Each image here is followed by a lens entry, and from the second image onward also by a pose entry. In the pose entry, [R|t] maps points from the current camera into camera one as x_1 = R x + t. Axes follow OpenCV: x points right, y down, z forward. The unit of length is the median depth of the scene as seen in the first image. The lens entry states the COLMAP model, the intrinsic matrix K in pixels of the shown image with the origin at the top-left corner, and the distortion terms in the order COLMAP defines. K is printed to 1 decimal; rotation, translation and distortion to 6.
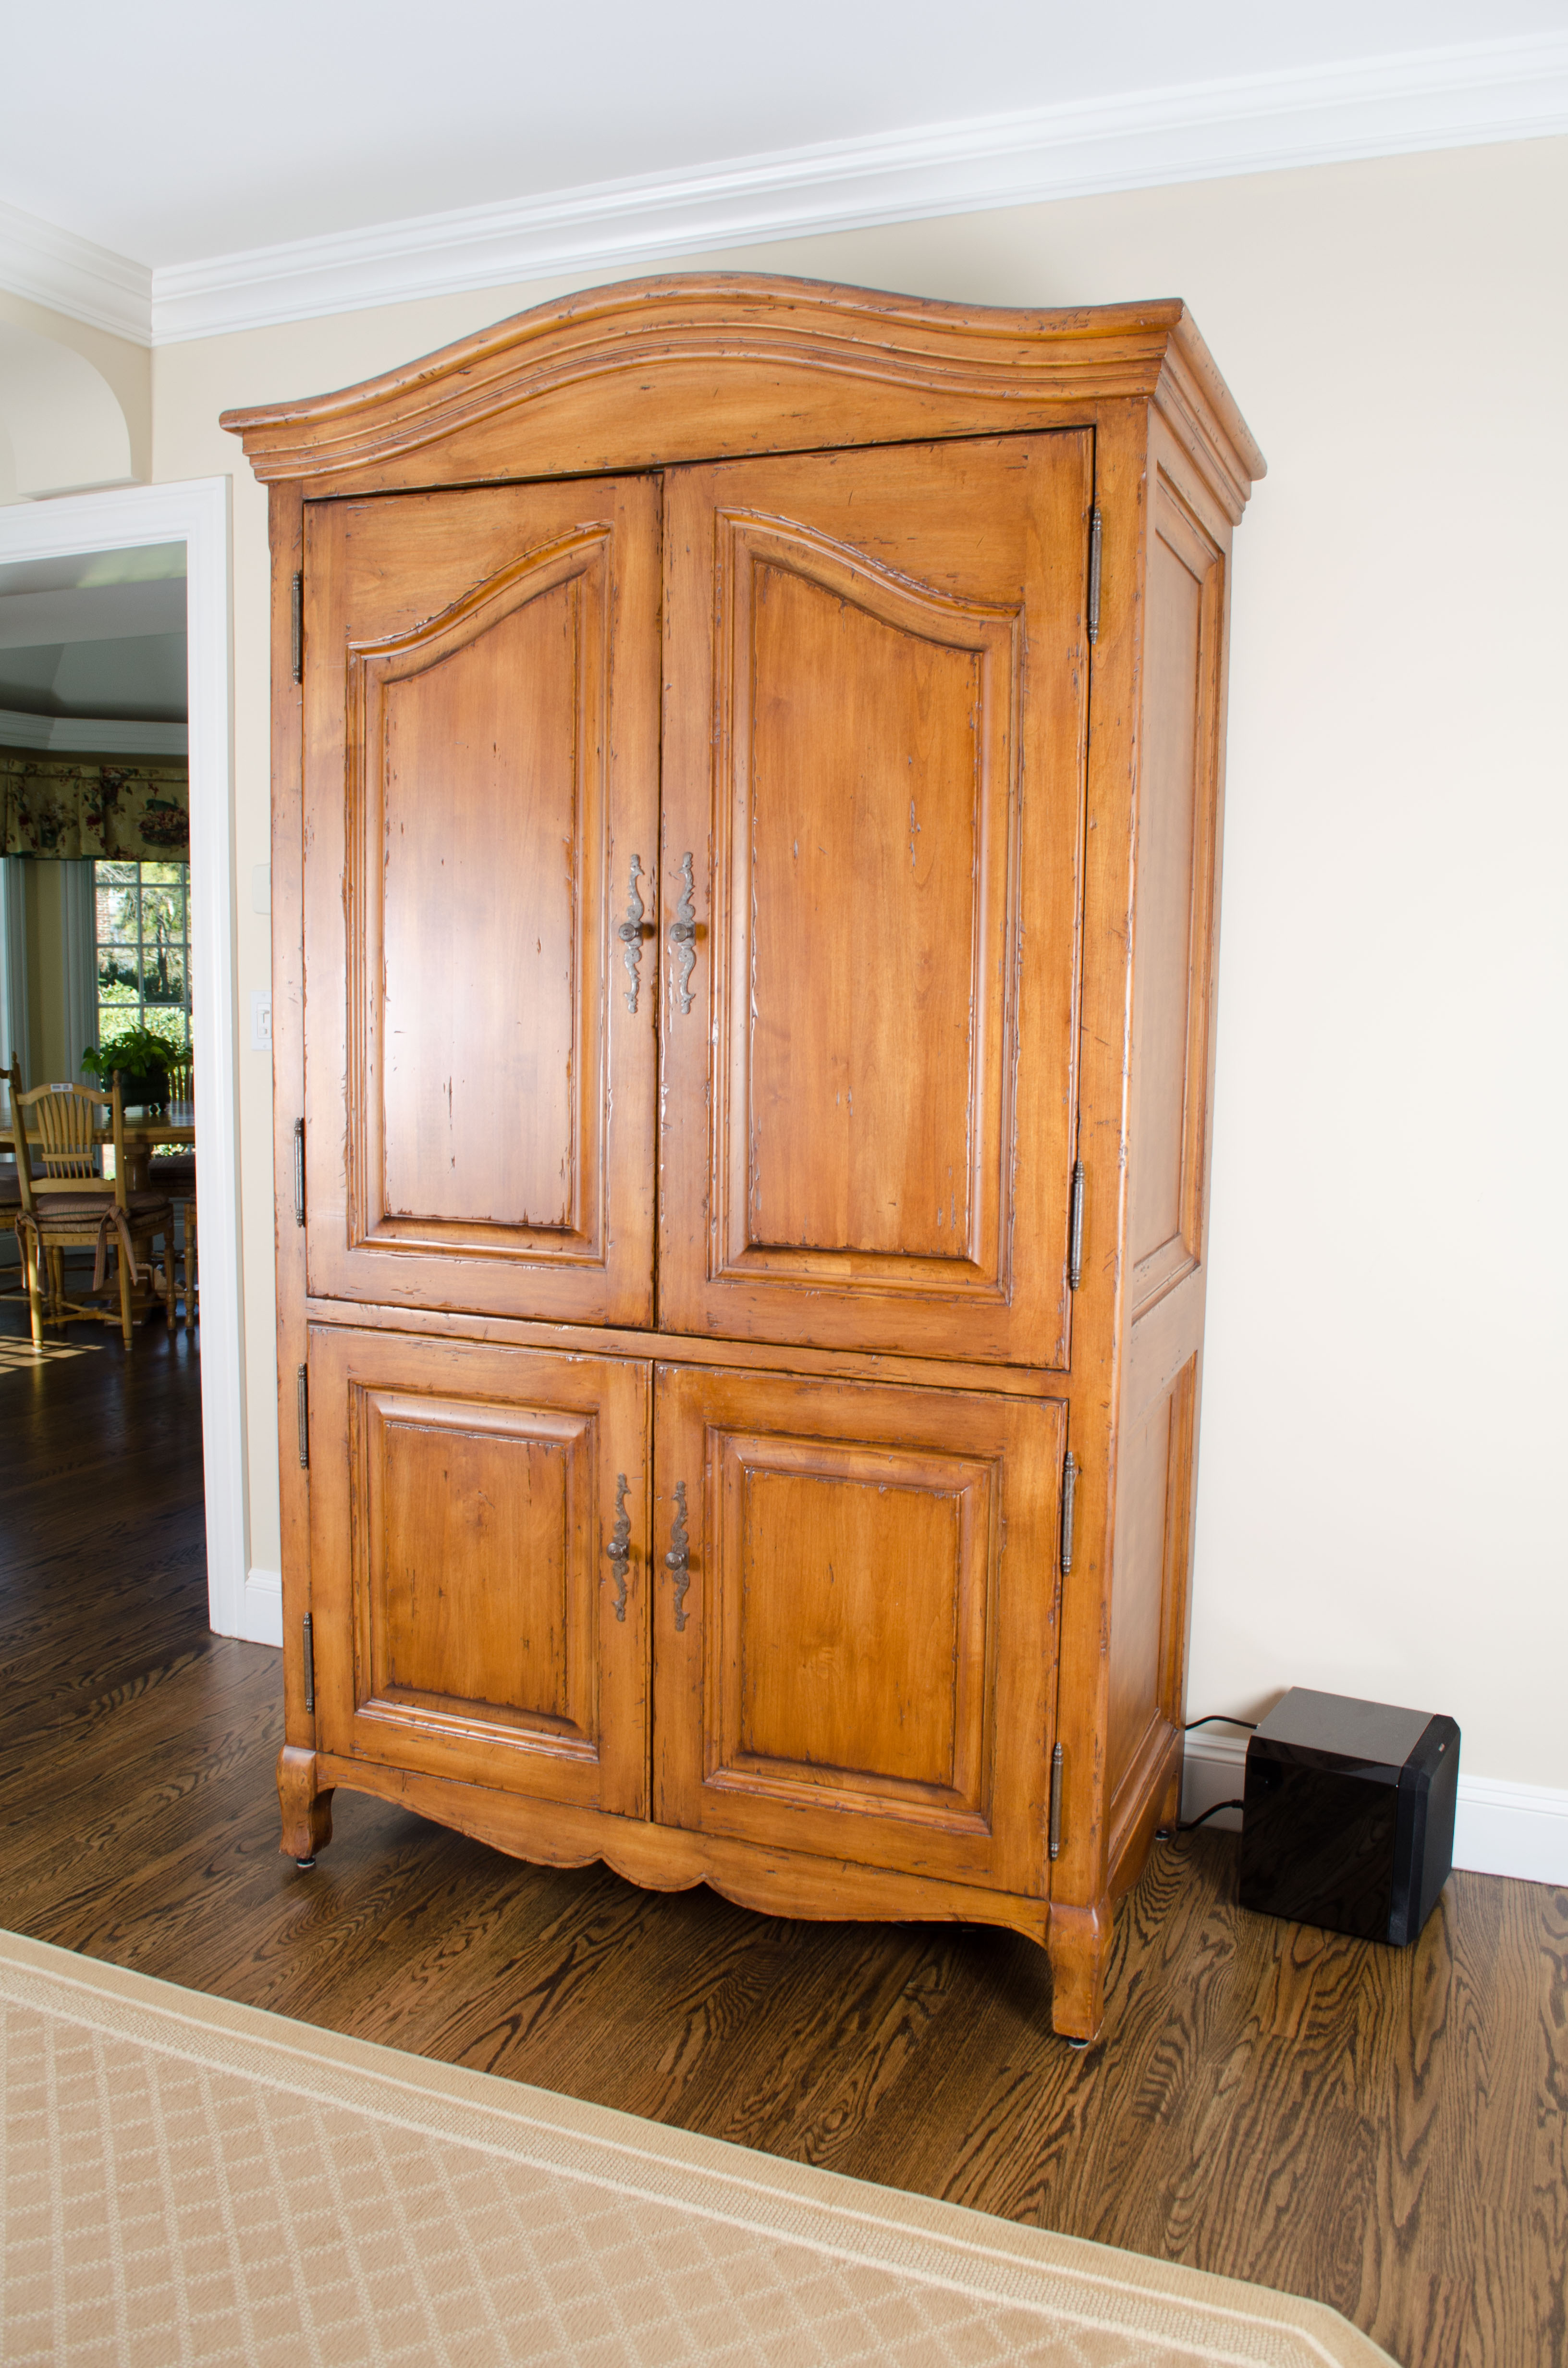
lens RADIAL K [[1858.4, 0, 787.8], [0, 1858.4, 1161.0], [0, 0, 1]] dist [-0.088253, 0.017725]
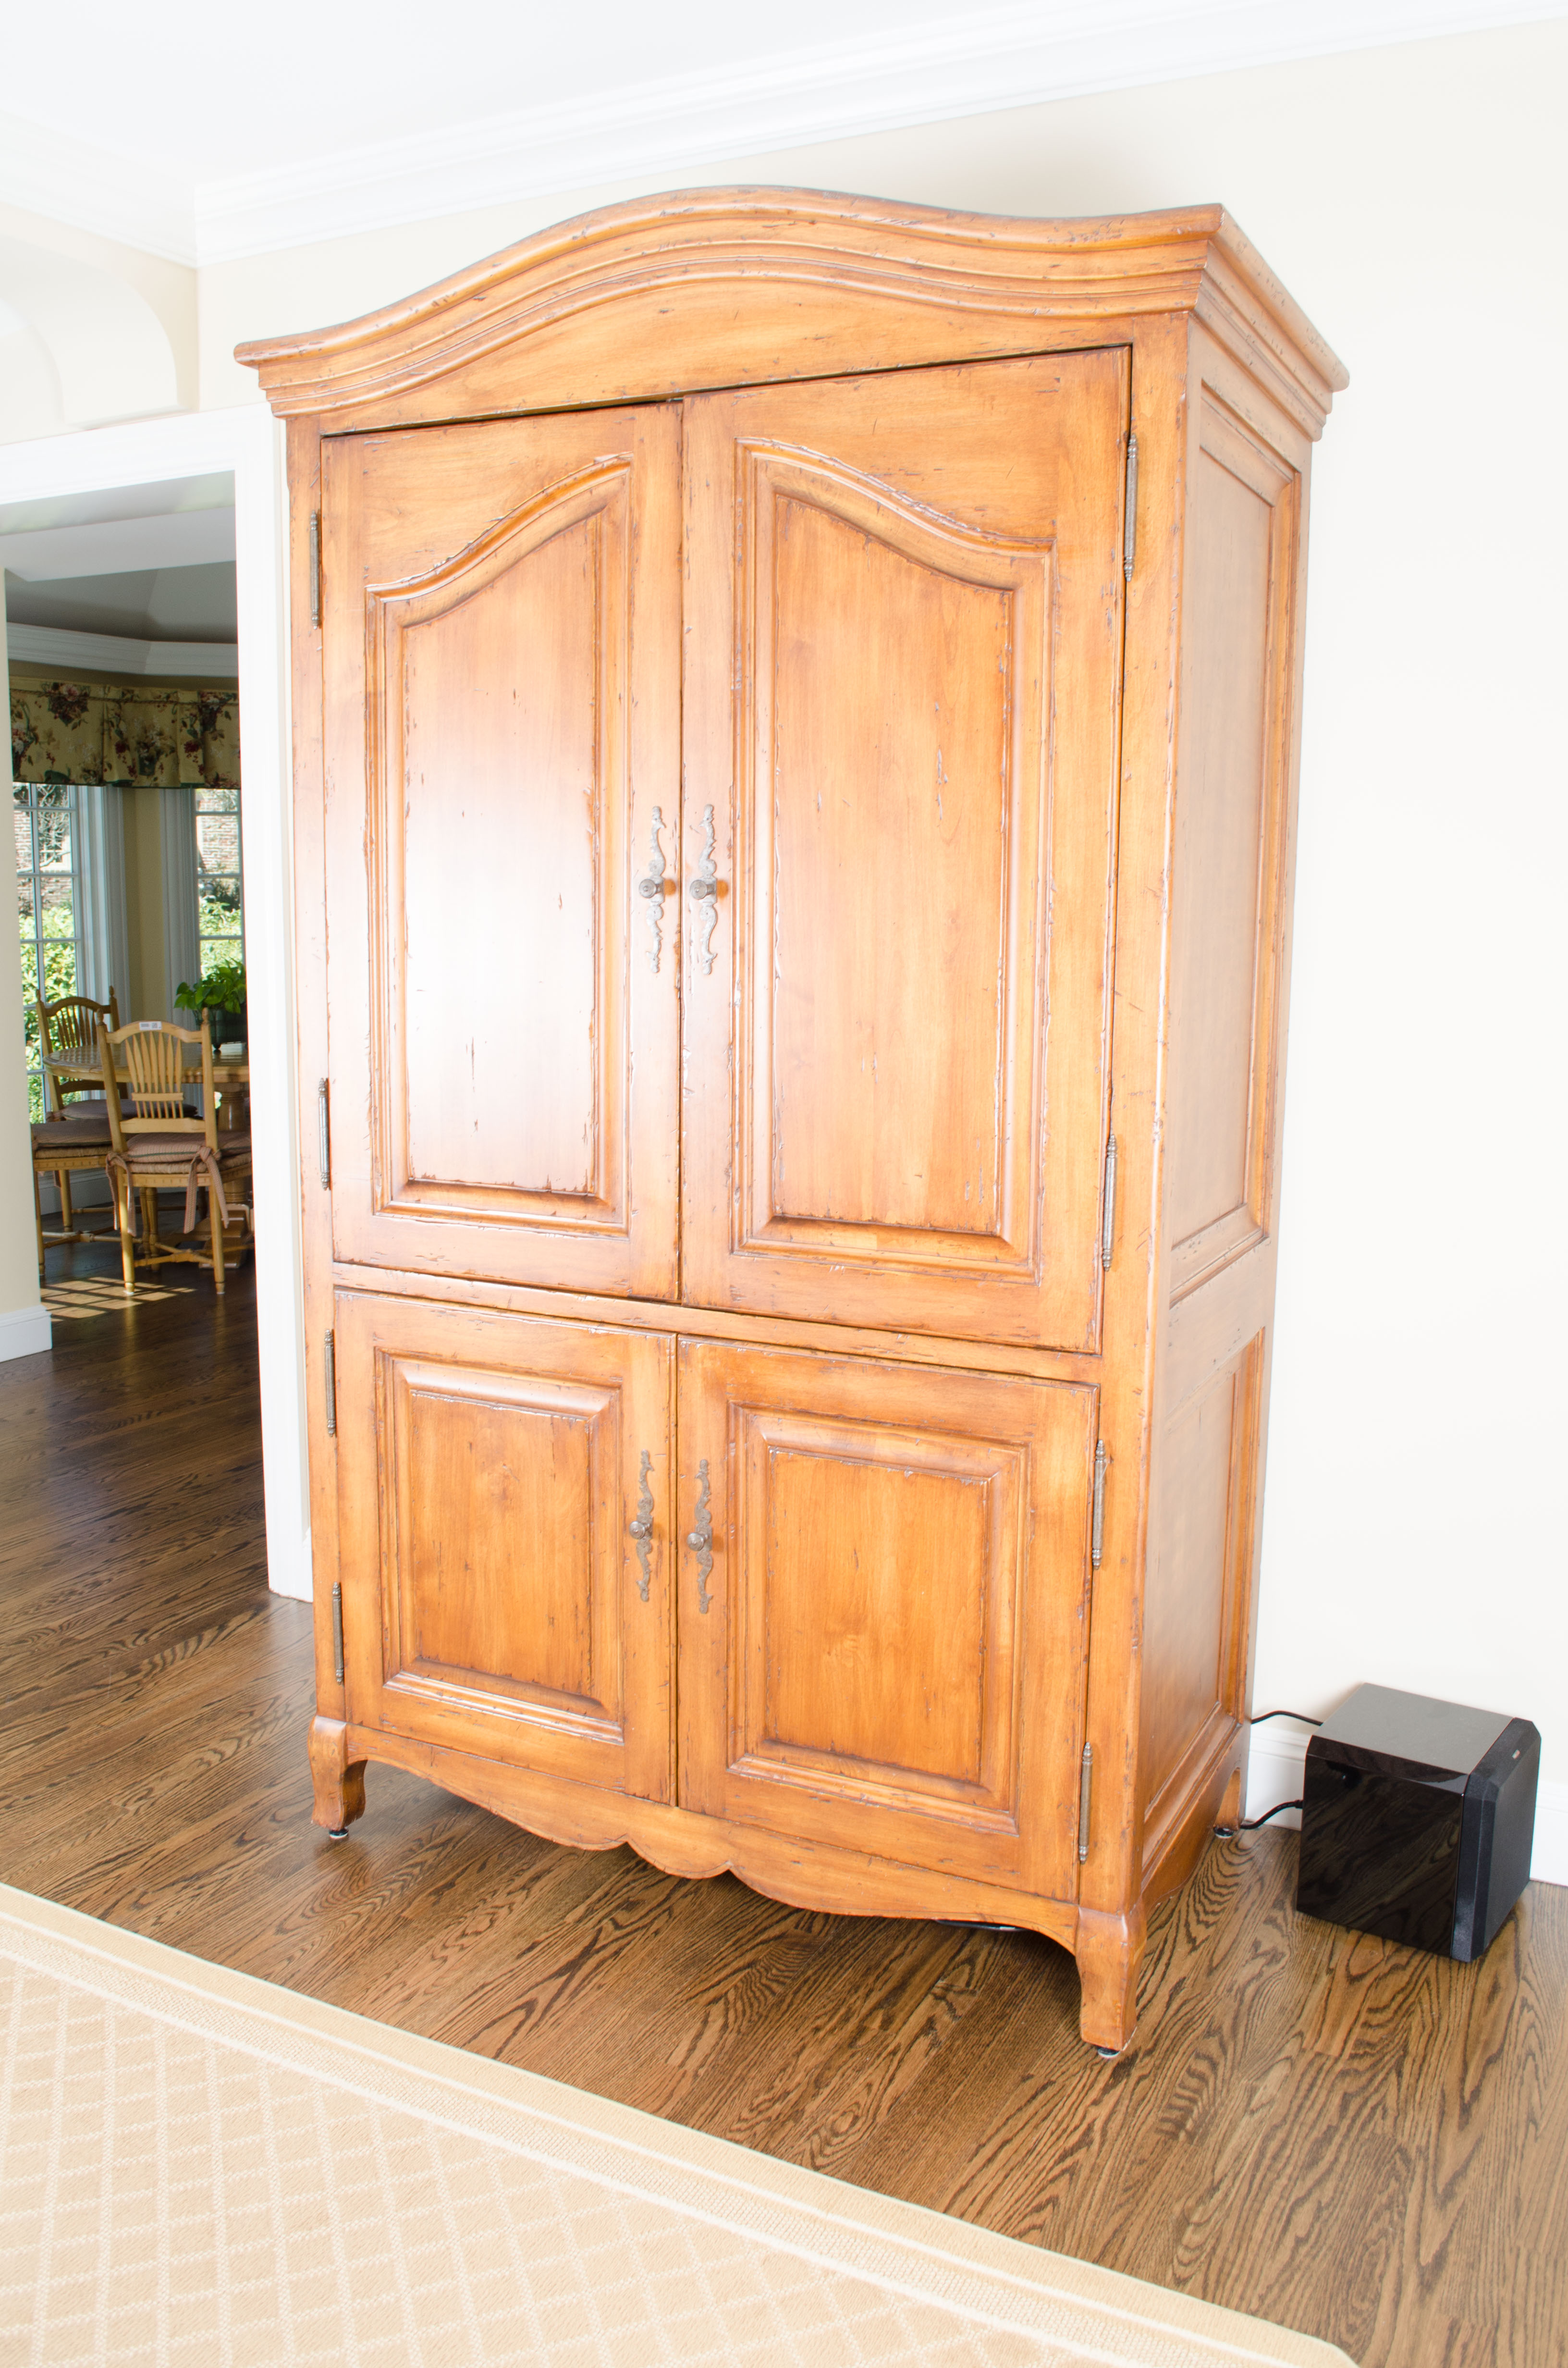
lens RADIAL K [[1938.7, 0, 792.9], [0, 1938.7, 1165.1], [0, 0, 1]] dist [-0.083429, 0.014935]
pose [[0.997002, 0.007603, -0.077002, 0.066230], [-0.004557, 0.999203, 0.039660, -0.020928], [0.077242, -0.039190, 0.996242, 0.006695]]
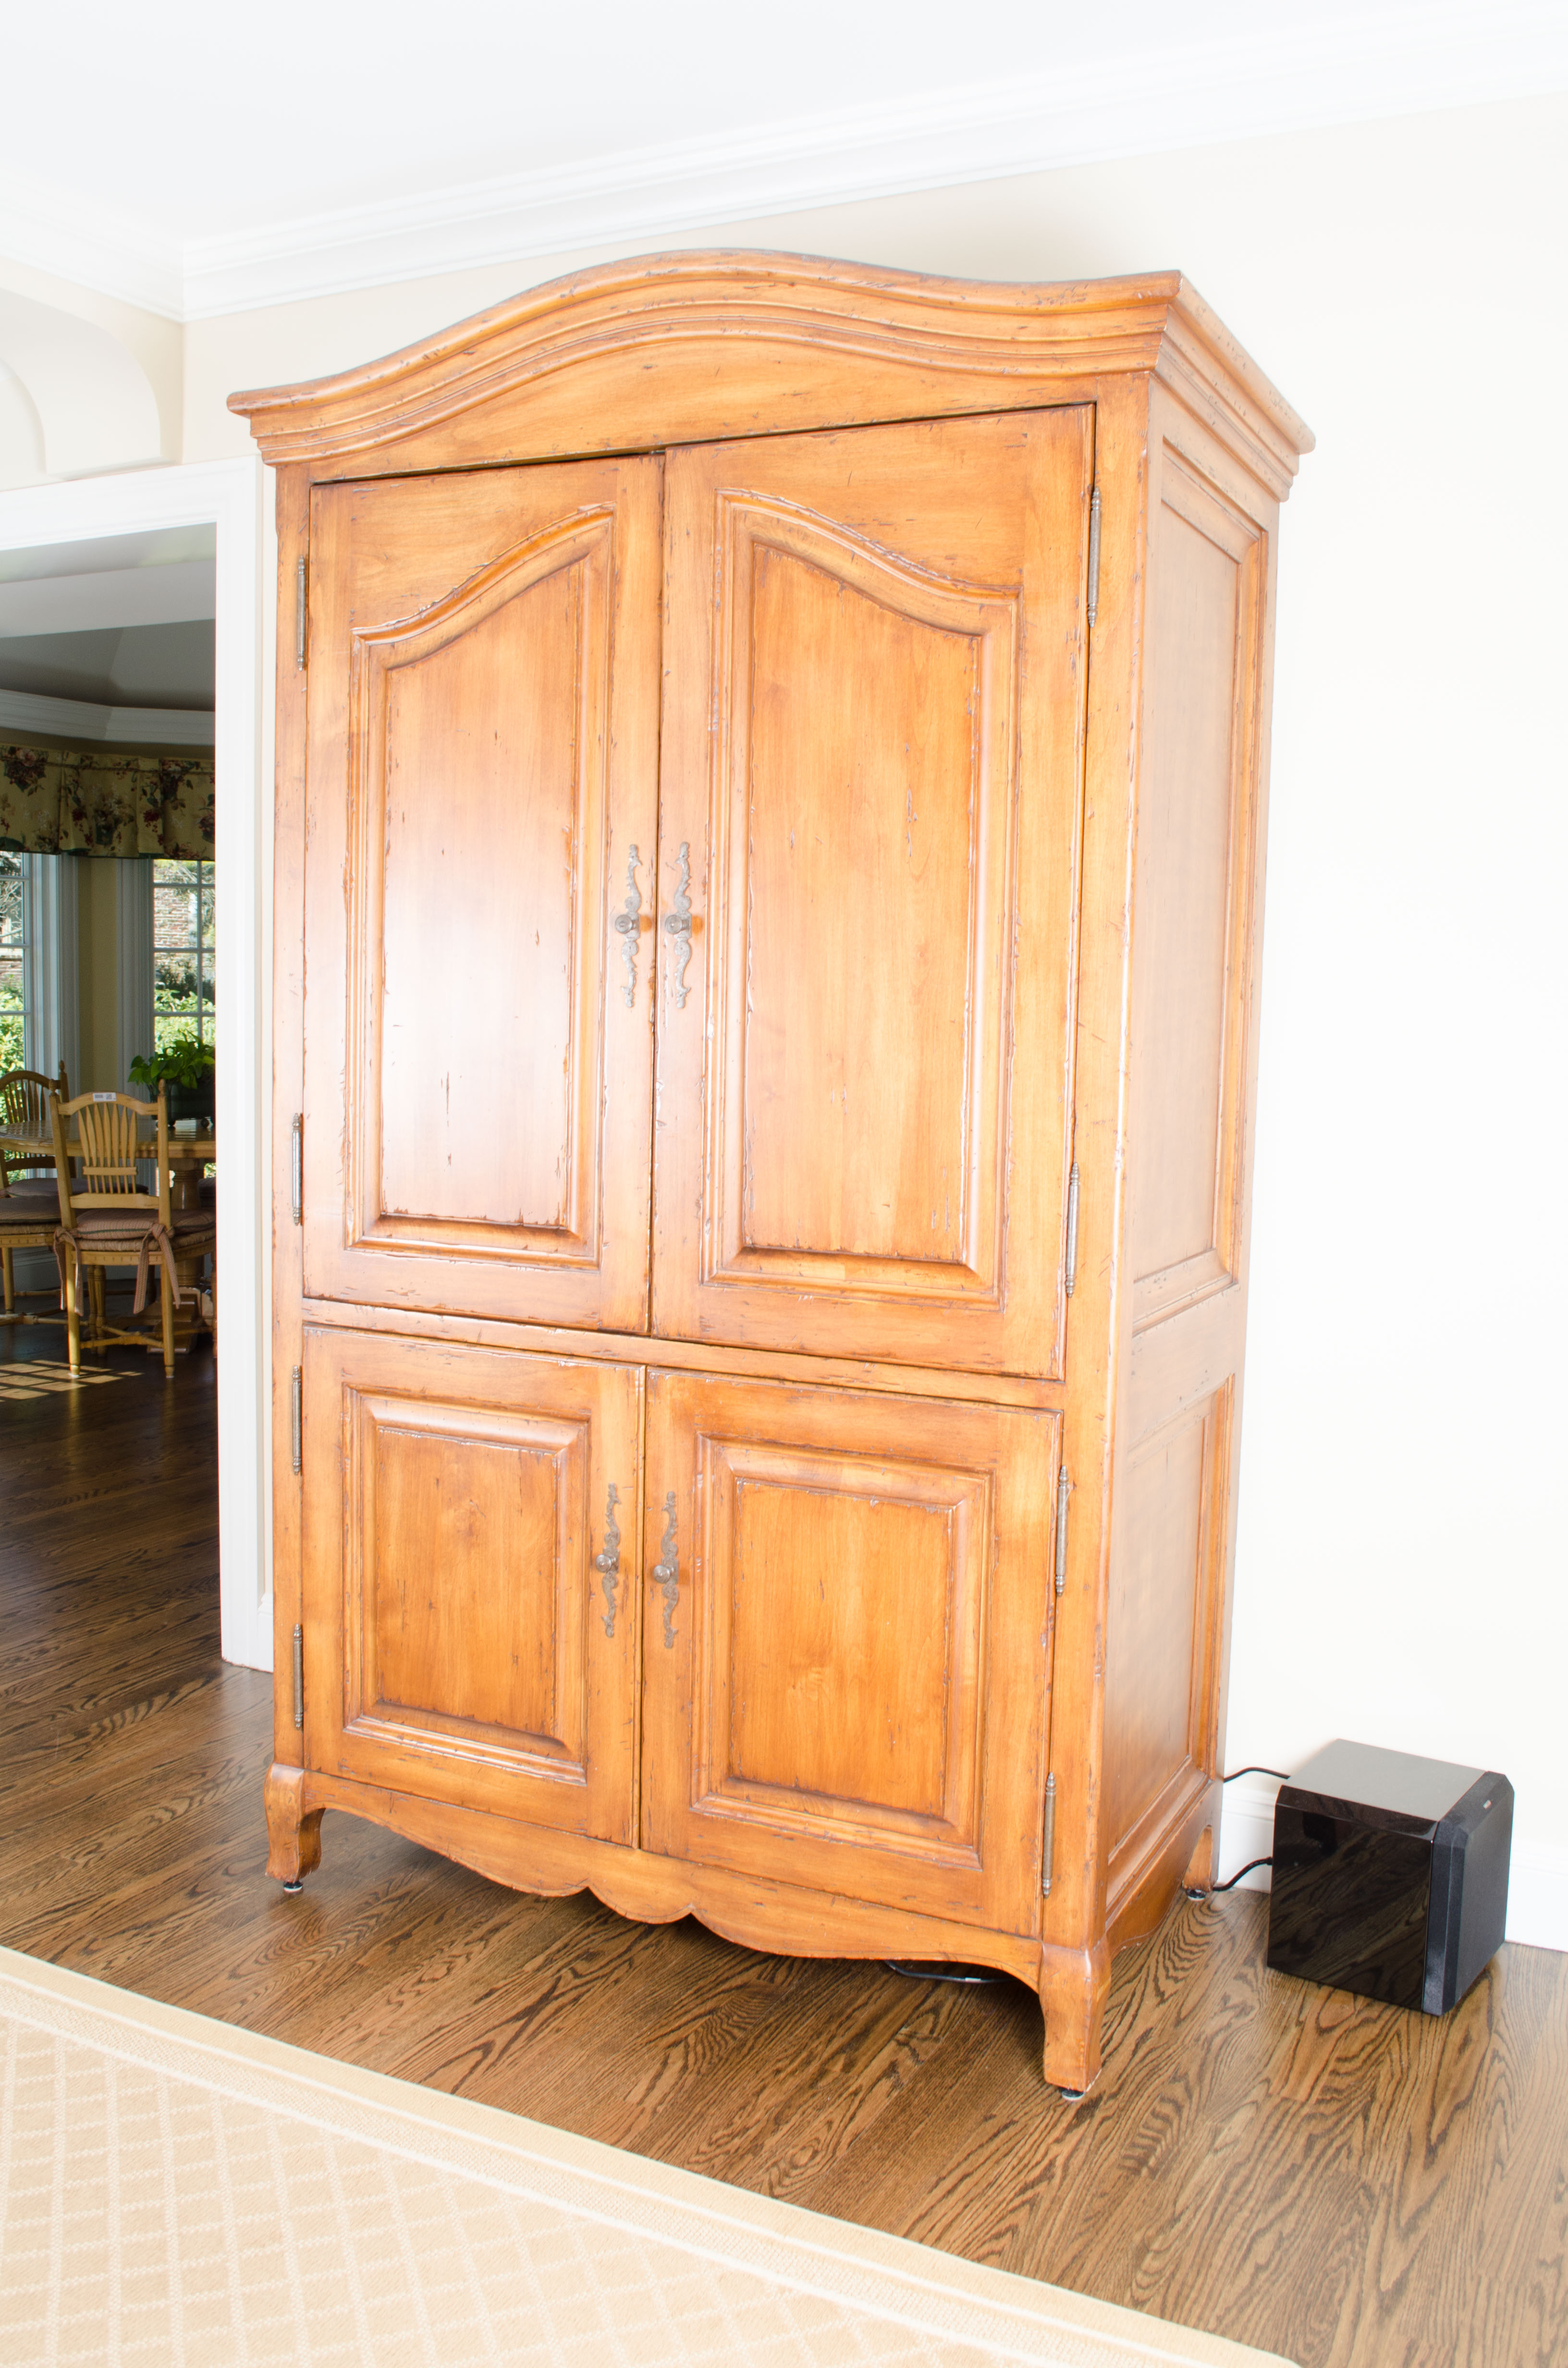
lens RADIAL K [[2067.2, 0, 791.4], [0, 2067.2, 1165.6], [0, 0, 1]] dist [-0.078799, 0.014785]
pose [[0.997547, 0.014360, -0.068510, 0.077763], [-0.015580, 0.999729, -0.017301, 0.020935], [0.068243, 0.018326, 0.997500, -0.073557]]
